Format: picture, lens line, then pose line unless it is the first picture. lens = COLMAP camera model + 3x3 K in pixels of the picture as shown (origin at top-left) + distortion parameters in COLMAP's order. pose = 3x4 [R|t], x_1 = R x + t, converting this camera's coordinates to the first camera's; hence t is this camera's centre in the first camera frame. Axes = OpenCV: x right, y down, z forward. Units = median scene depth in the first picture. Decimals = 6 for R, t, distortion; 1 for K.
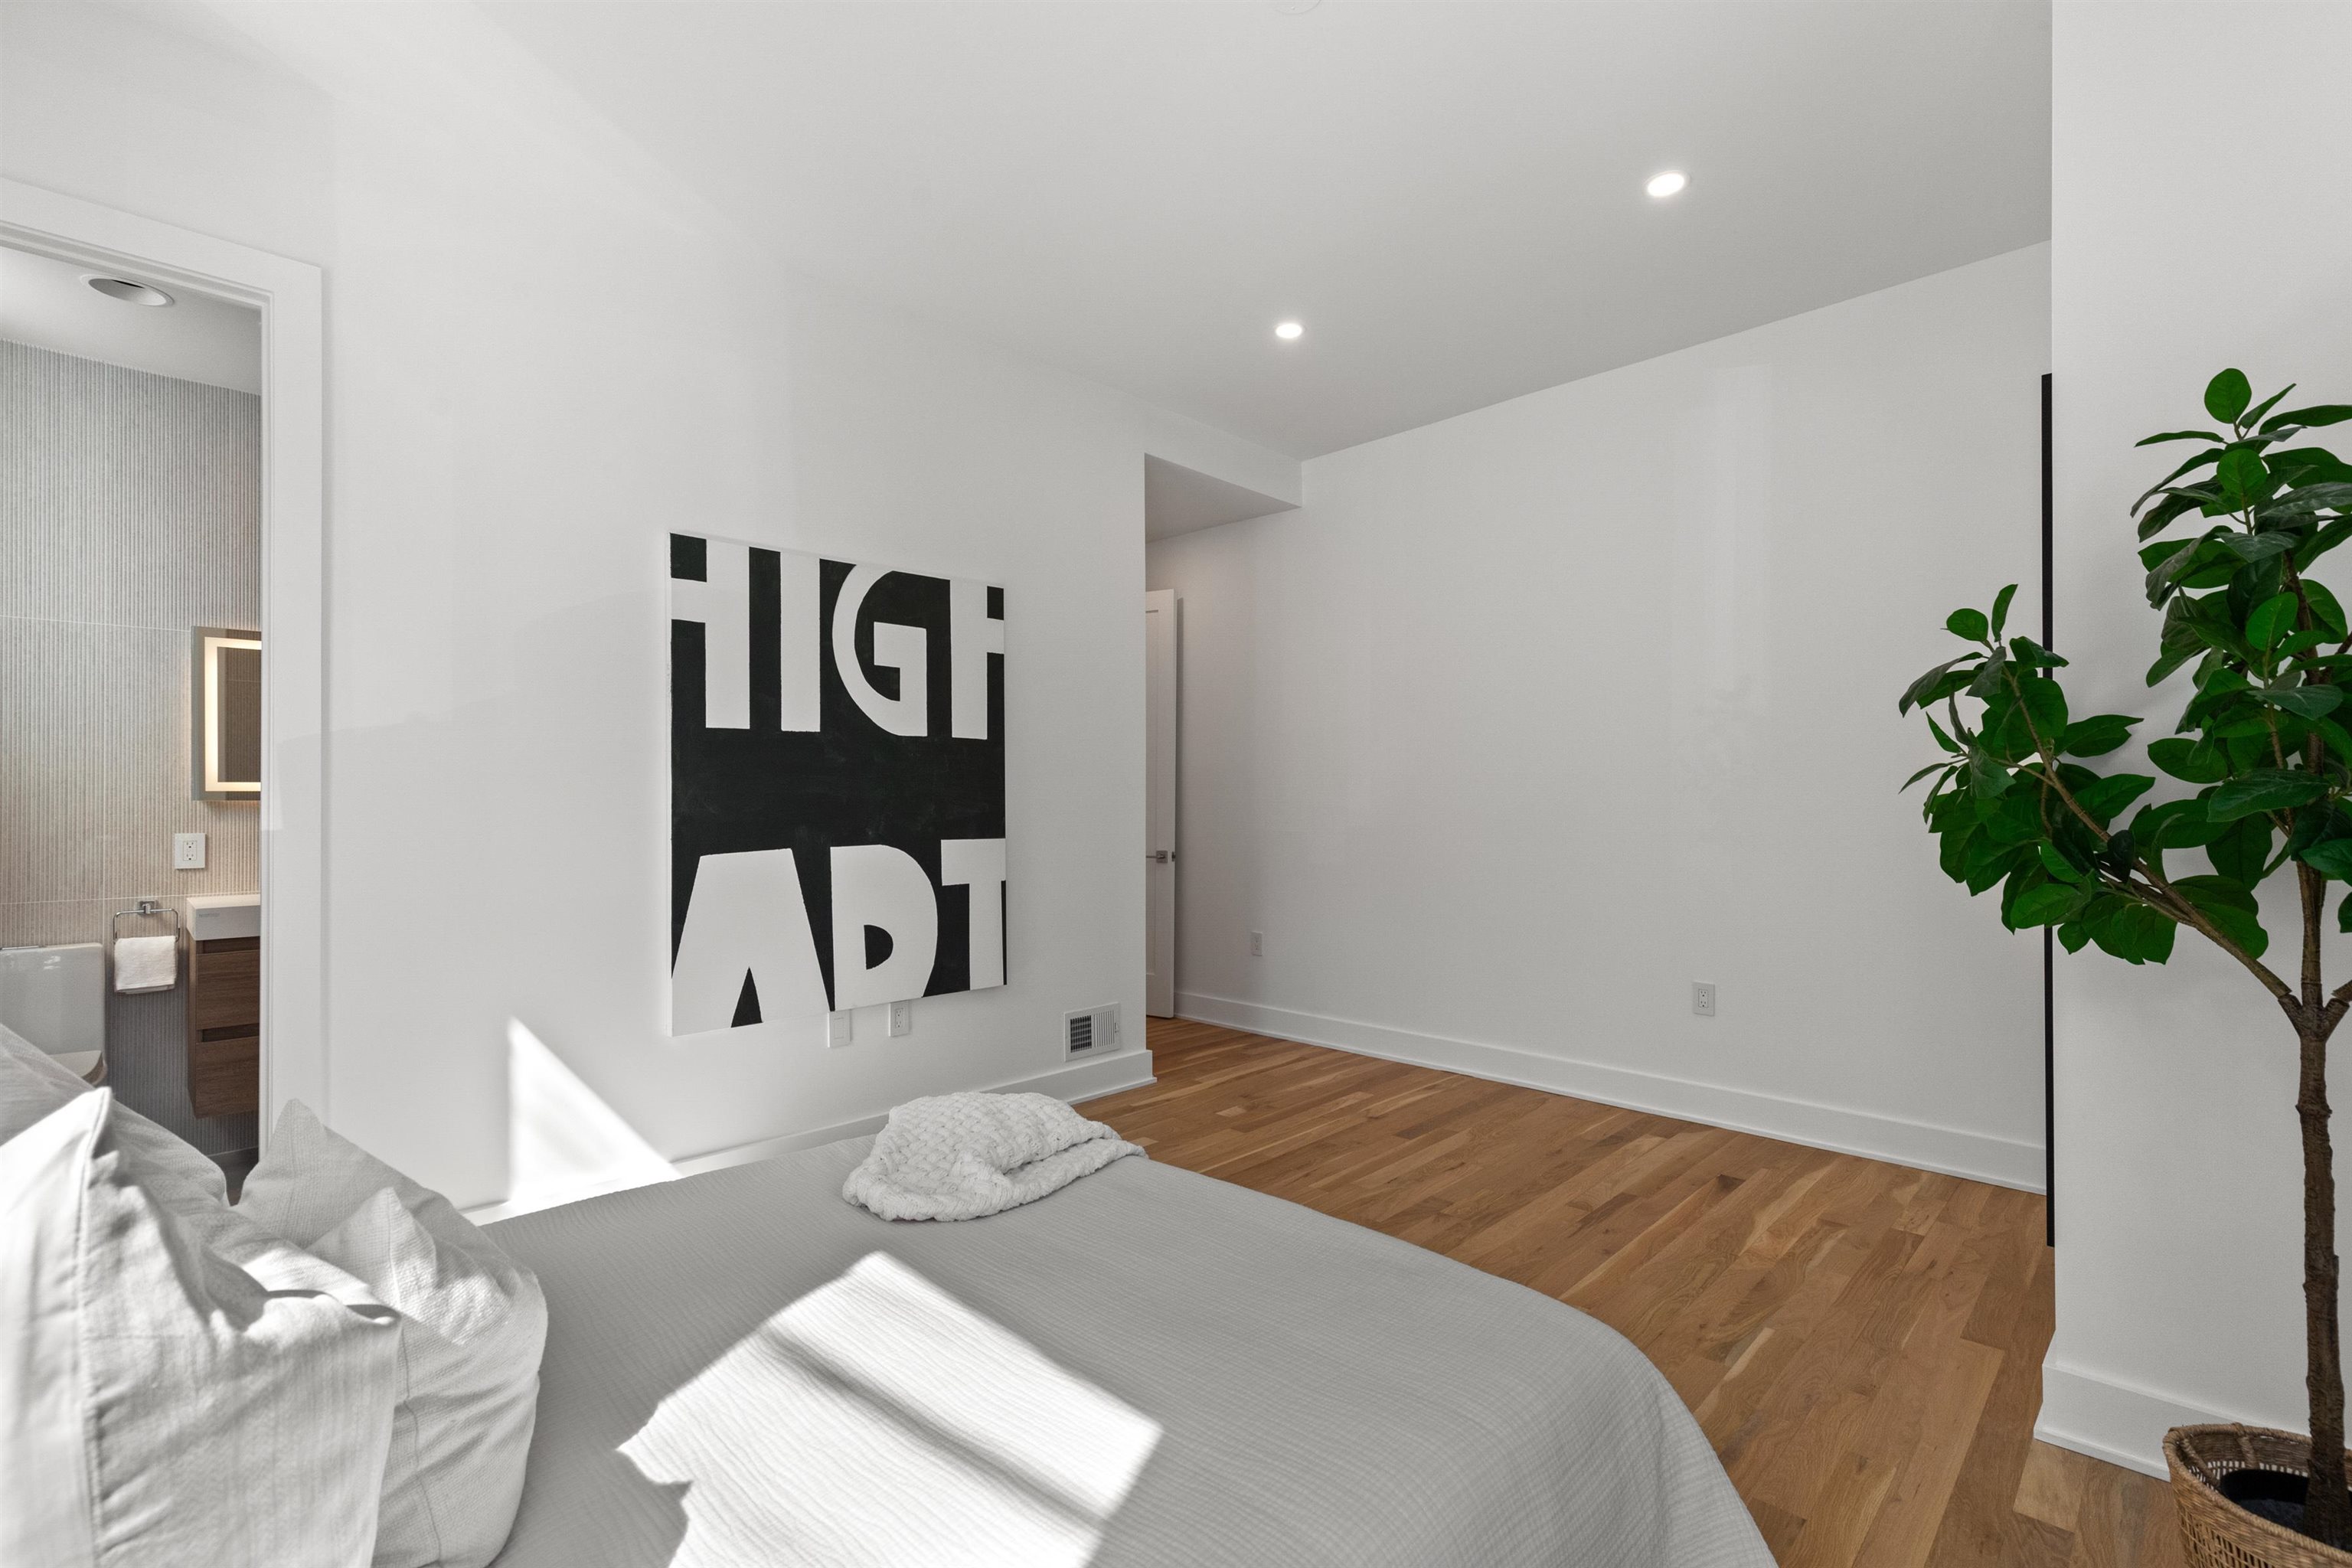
lens RADIAL K [[1056.4, 0, 1170.7], [0, 1056.4, 786.4], [0, 0, 1]] dist [0.006680, -0.000101]
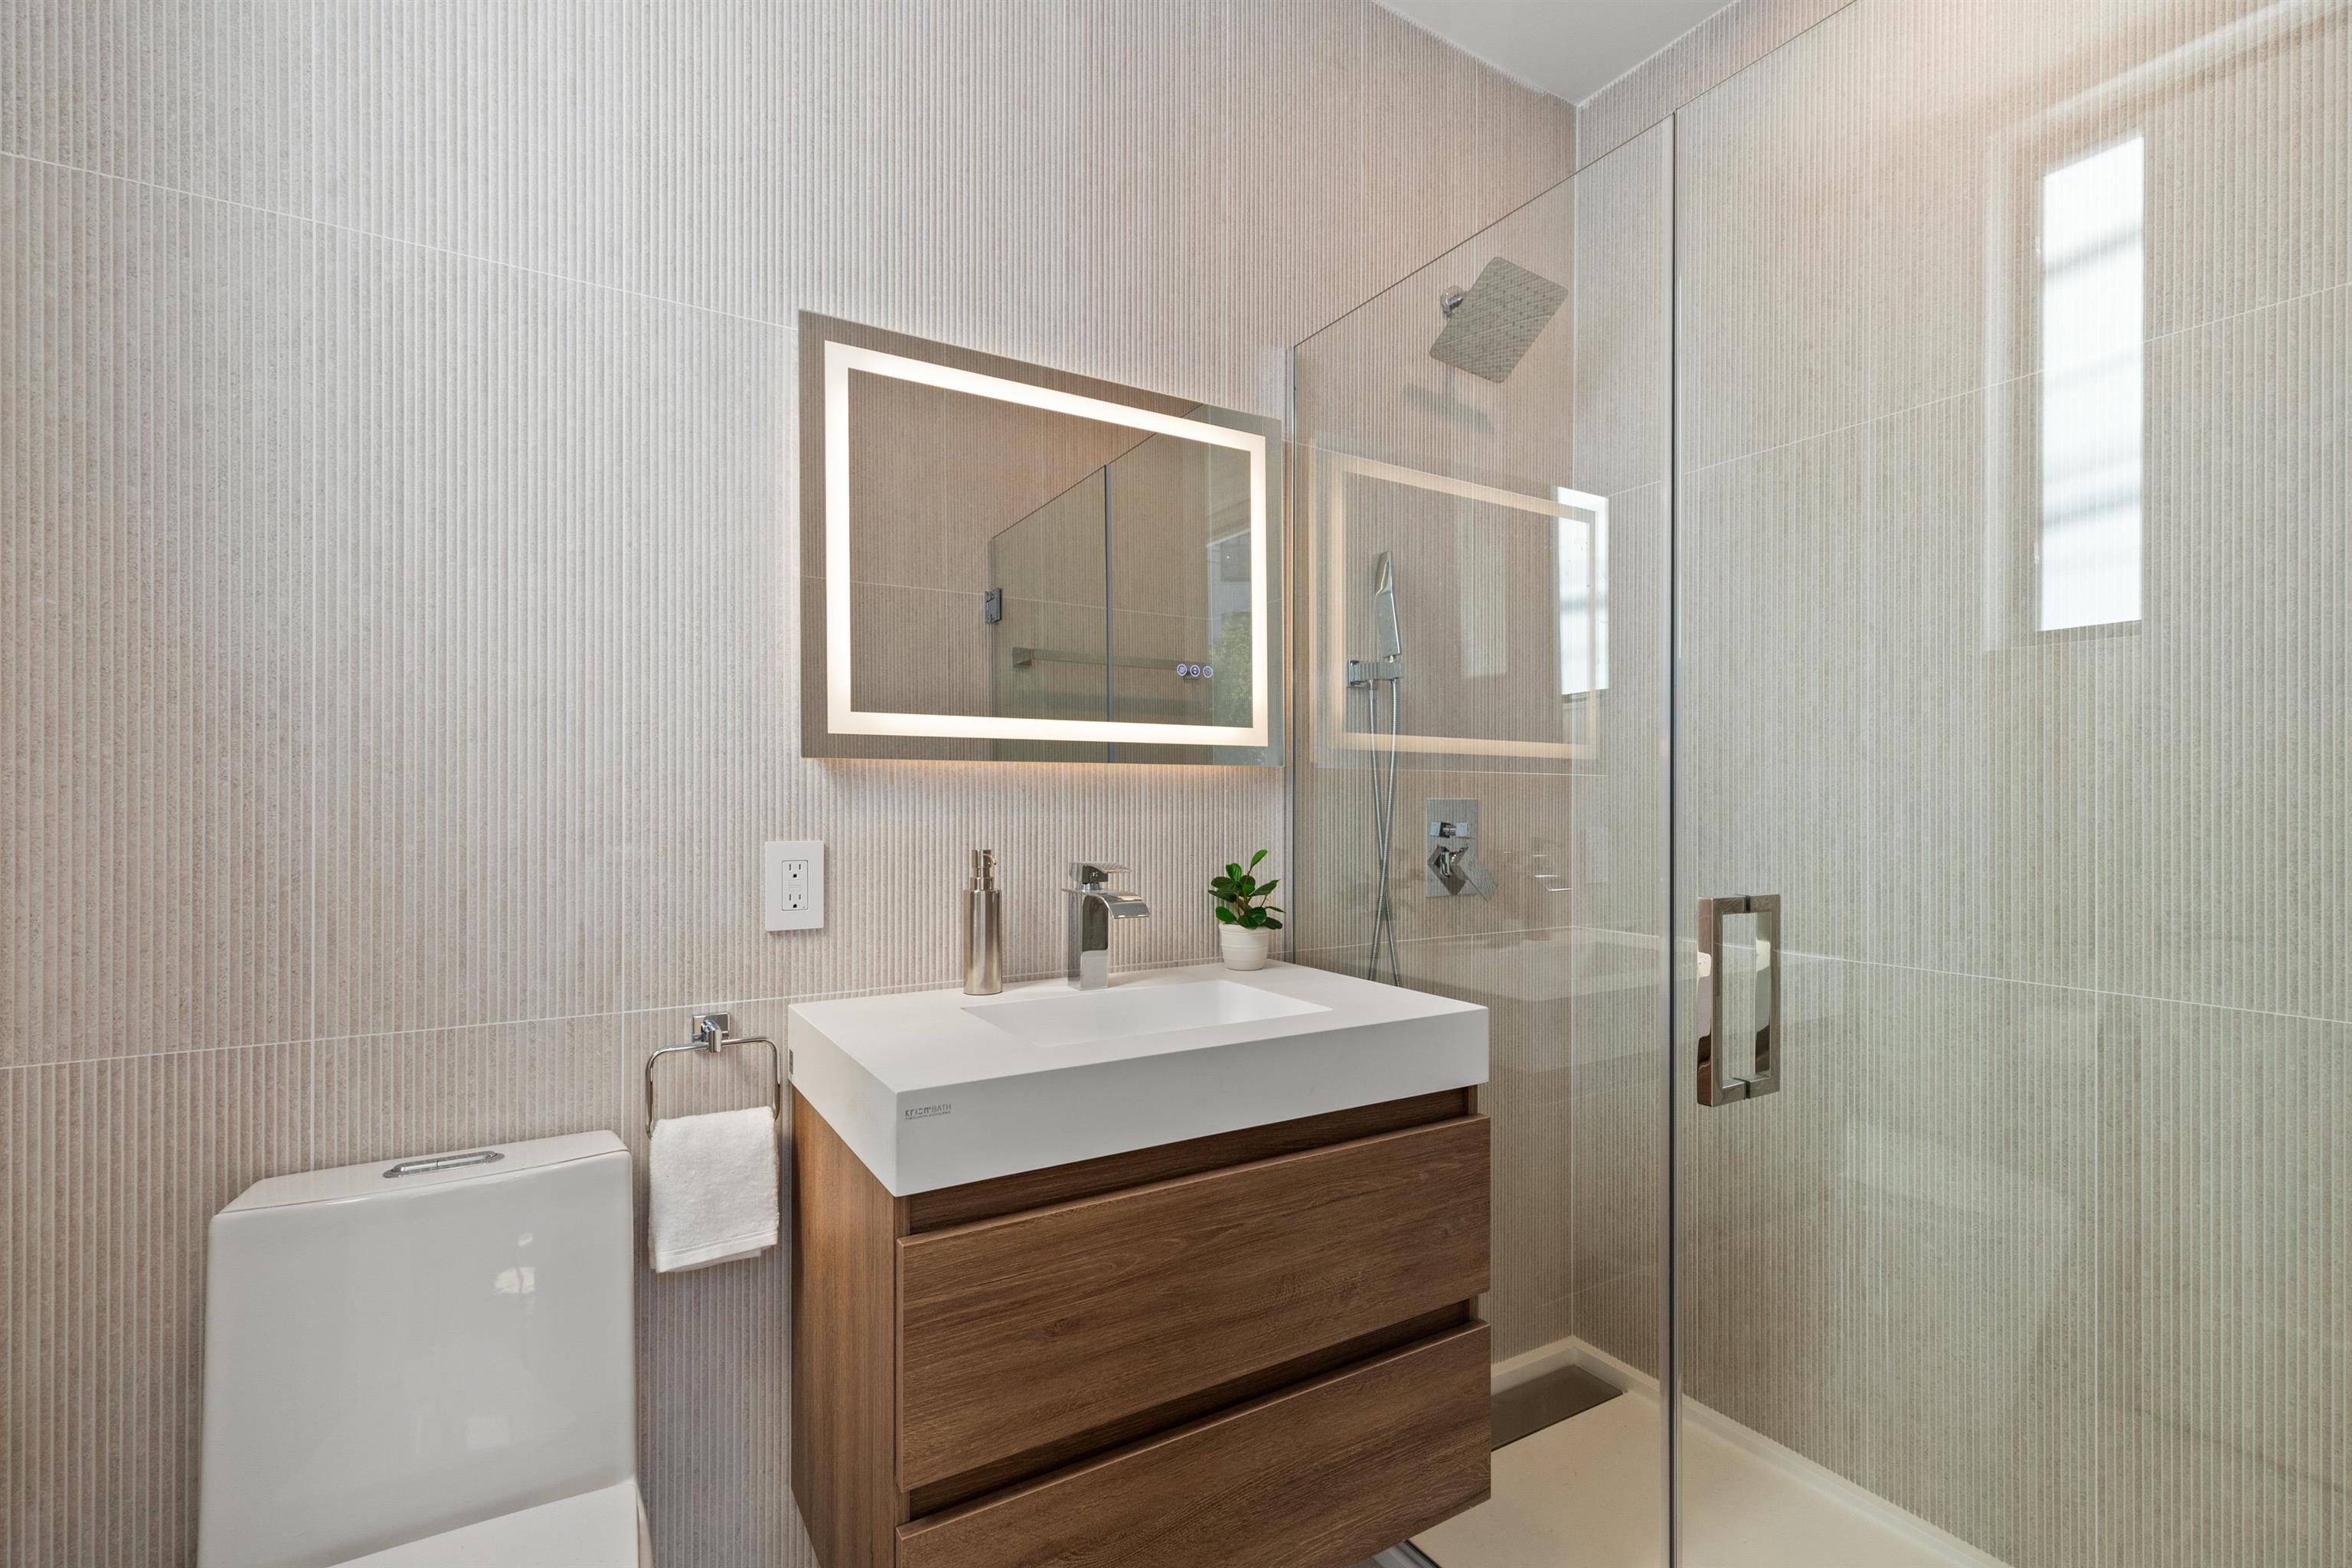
lens RADIAL K [[1056.4, 0, 1173.9], [0, 1056.4, 793.4], [0, 0, 1]] dist [0.006680, -0.000101]
pose [[0.969066, -0.004470, -0.246760, -0.702385], [0.004997, 0.999986, 0.001511, 0.027048], [0.246750, -0.002697, 0.969075, 0.666012]]
